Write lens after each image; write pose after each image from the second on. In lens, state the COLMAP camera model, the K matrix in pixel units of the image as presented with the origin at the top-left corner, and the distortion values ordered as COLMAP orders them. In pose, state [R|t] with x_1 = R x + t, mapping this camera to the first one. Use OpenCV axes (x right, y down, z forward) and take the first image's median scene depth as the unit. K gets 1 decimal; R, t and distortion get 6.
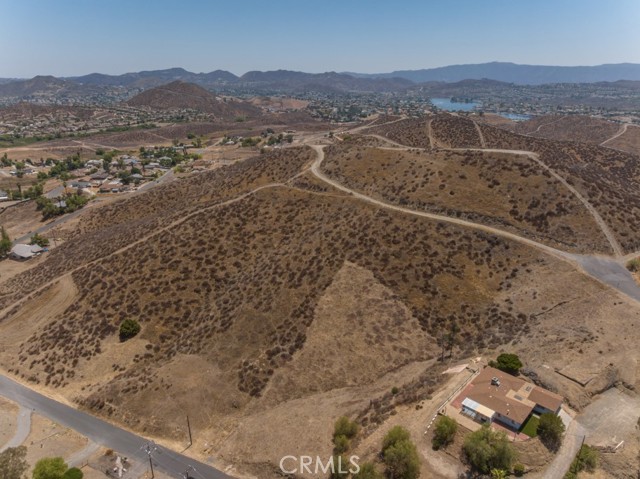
lens RADIAL K [[449.8, 0, 322.8], [0, 449.8, 237.9], [0, 0, 1]] dist [-0.040223, 0.006528]
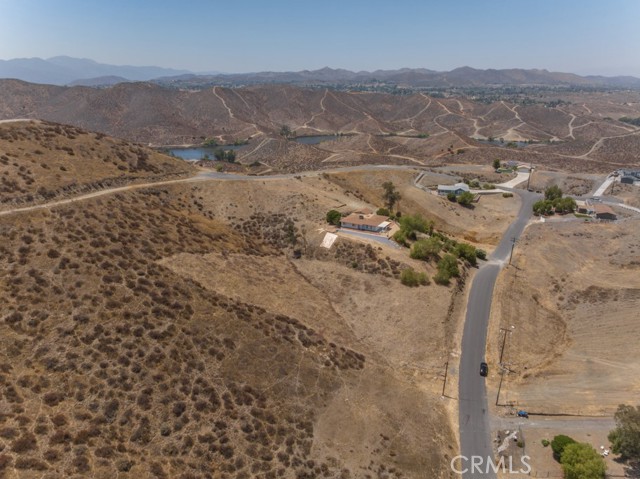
lens RADIAL K [[449.8, 0, 323.0], [0, 449.8, 238.9], [0, 0, 1]] dist [-0.040223, 0.006528]
pose [[-0.247220, -0.328625, 0.911531, -0.672787], [0.321696, 0.859535, 0.397128, -0.184050], [-0.913999, 0.391414, -0.106777, 0.827358]]
